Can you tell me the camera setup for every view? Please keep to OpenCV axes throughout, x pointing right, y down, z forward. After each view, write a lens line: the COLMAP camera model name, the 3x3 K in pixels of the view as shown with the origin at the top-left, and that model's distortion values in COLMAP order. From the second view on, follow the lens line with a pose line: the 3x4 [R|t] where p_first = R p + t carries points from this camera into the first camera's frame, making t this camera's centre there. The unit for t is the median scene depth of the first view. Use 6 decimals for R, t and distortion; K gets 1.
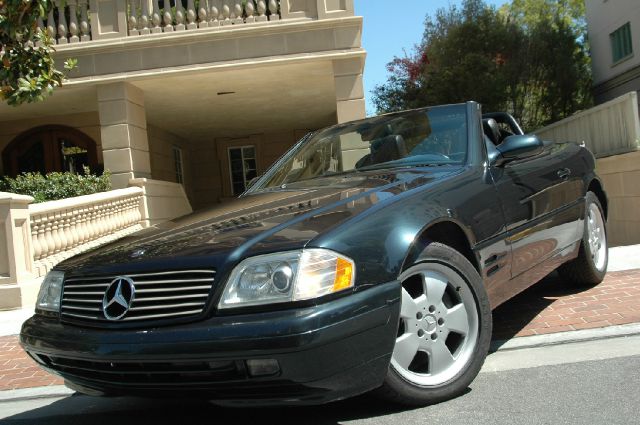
lens RADIAL K [[714.7, 0, 320.0], [0, 714.7, 212.5], [0, 0, 1]] dist [-0.092721, 0.057226]
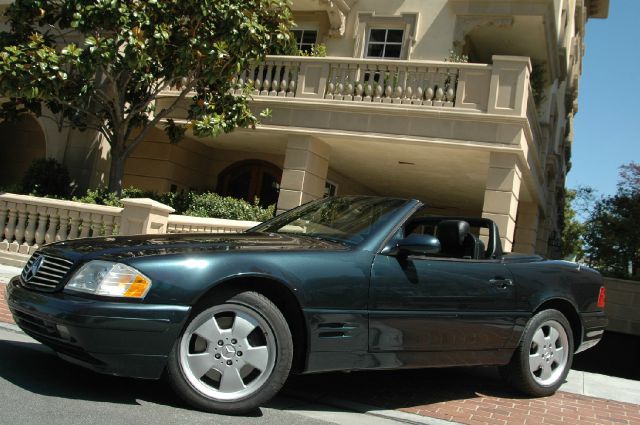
lens RADIAL K [[676.5, 0, 319.8], [0, 676.5, 204.7], [0, 0, 1]] dist [-0.113830, 0.018970]
pose [[0.912032, 0.211327, -0.351480, 0.156860], [-0.245449, 0.967849, -0.054983, -0.016935], [0.328560, 0.136416, 0.934579, -0.024480]]
